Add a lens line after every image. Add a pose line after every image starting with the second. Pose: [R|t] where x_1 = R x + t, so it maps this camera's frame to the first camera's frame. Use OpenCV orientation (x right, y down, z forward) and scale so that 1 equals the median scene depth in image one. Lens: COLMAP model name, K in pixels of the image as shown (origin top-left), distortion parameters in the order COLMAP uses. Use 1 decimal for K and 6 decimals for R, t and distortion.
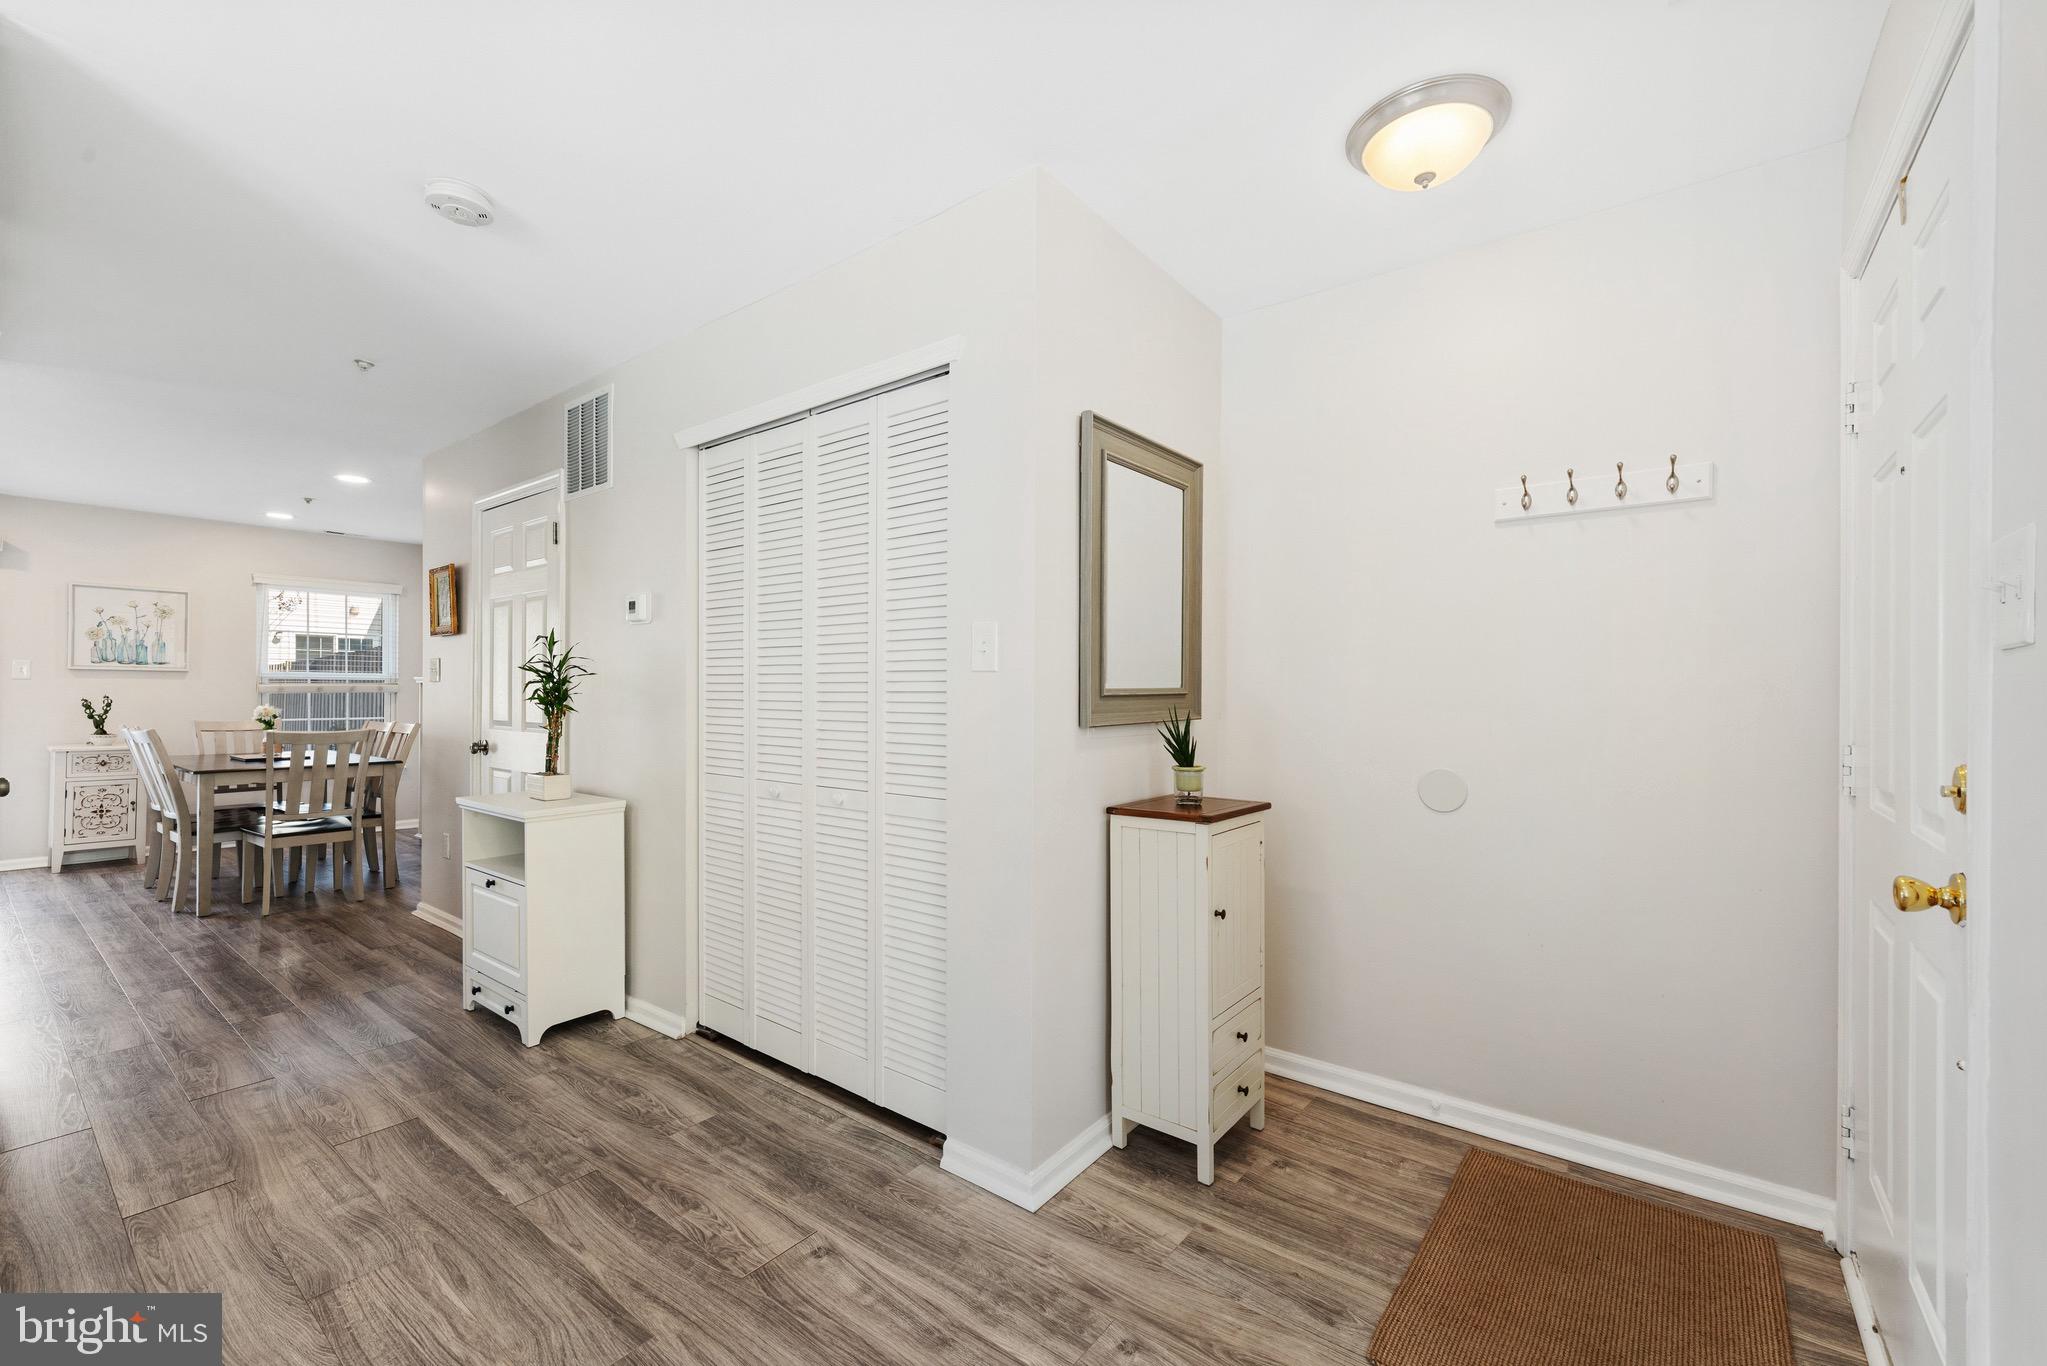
lens RADIAL K [[832.7, 0, 1010.2], [0, 832.7, 697.5], [0, 0, 1]] dist [-0.011819, -0.000134]
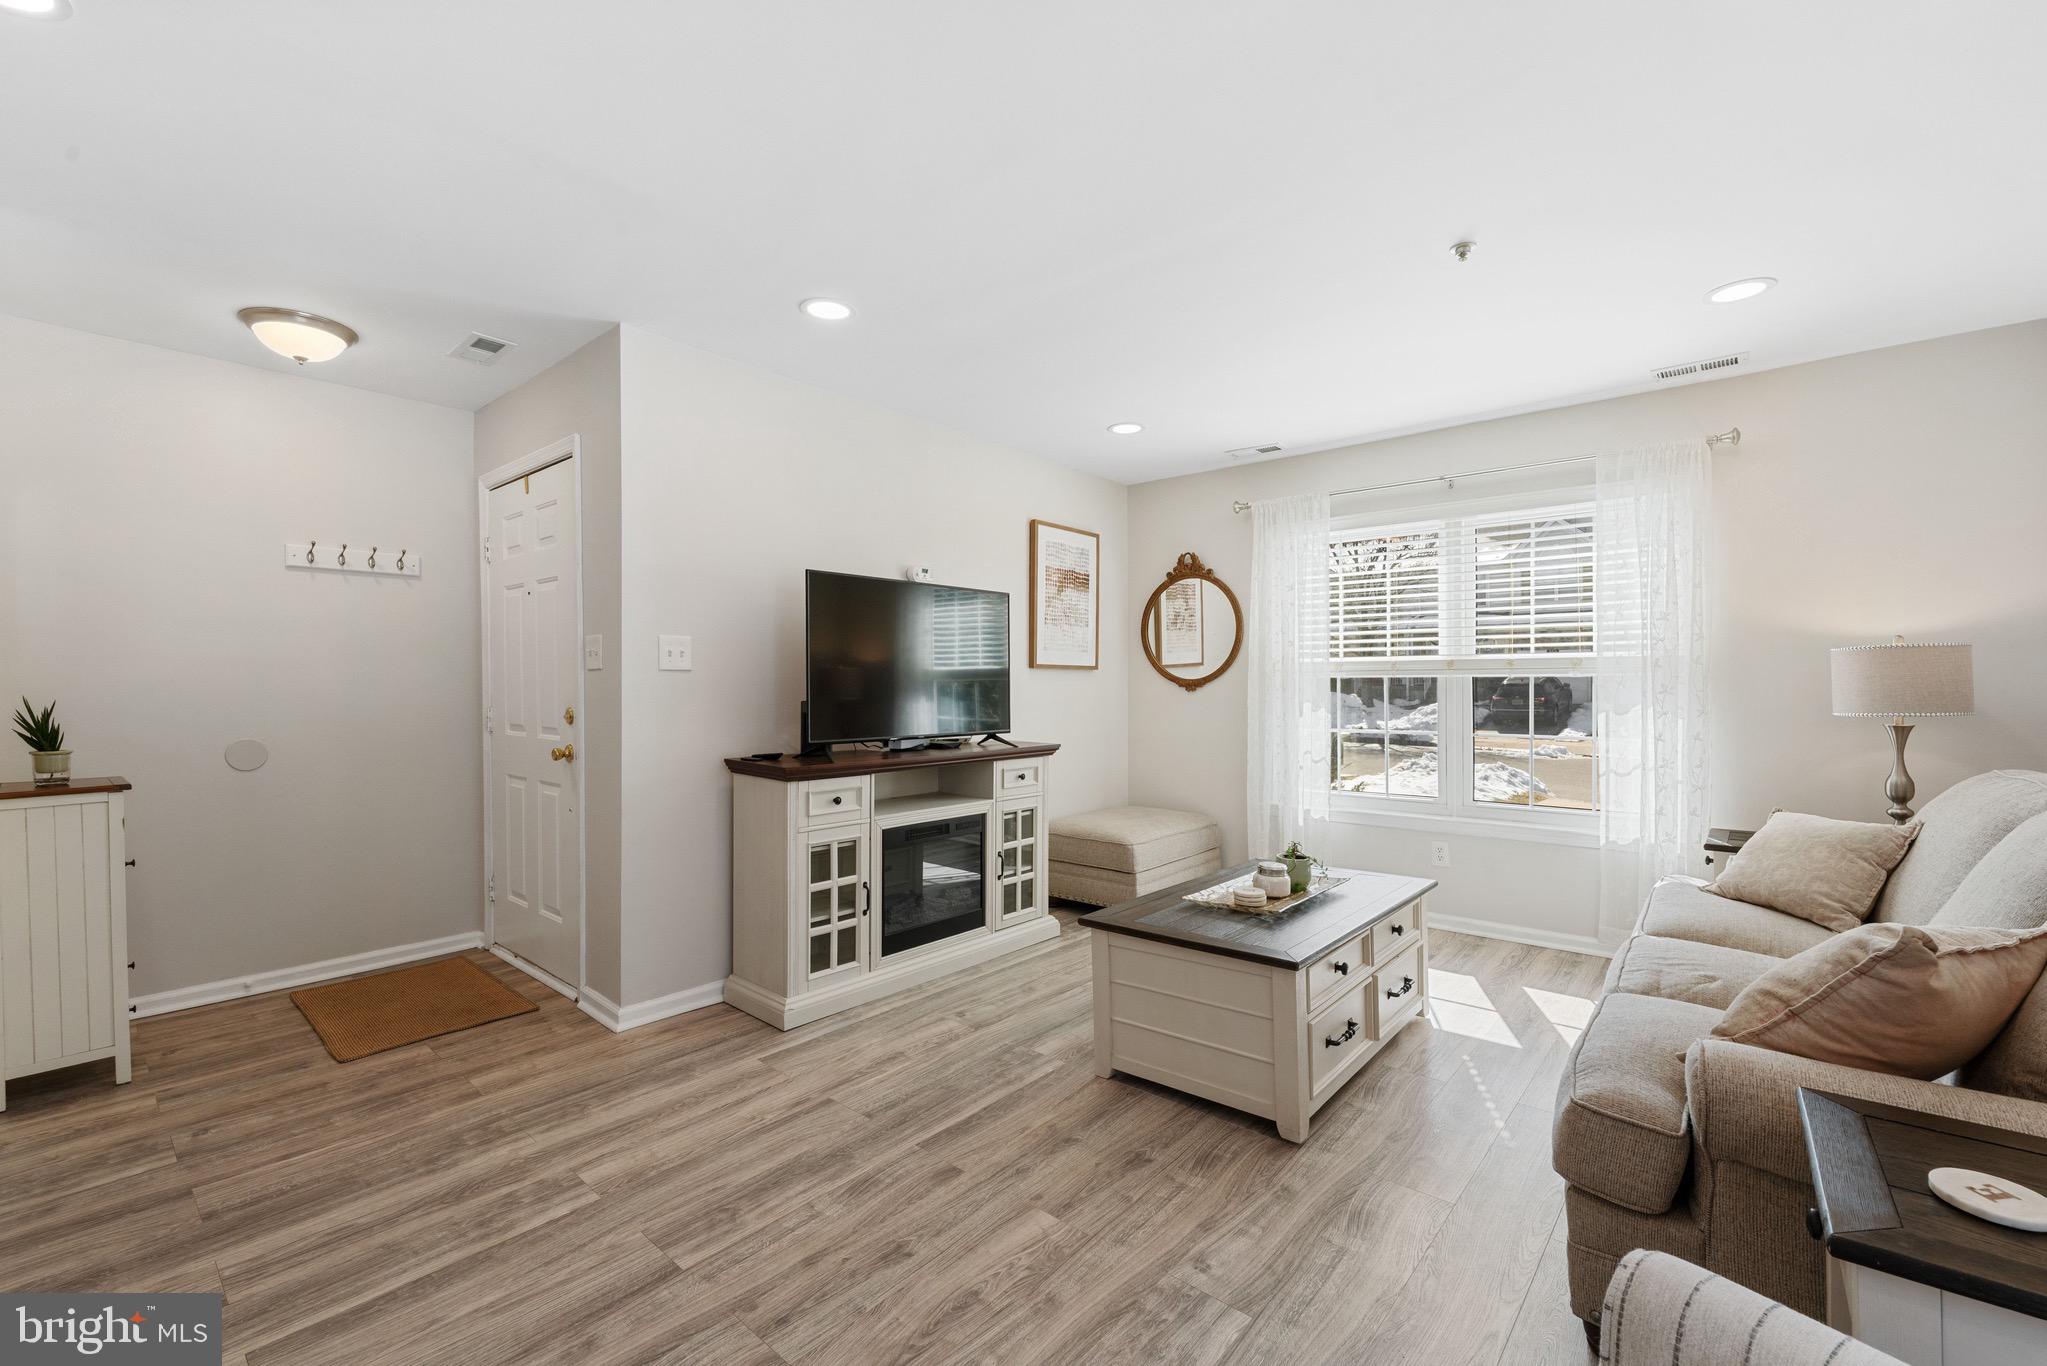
lens RADIAL K [[869.1, 0, 1013.1], [0, 869.1, 695.2], [0, 0, 1]] dist [-0.002153, -0.000351]
pose [[0.046929, -0.017015, 0.998753, -1.044128], [0.007636, 0.999832, 0.016675, -0.001137], [-0.998869, 0.006844, 0.047051, -0.411523]]
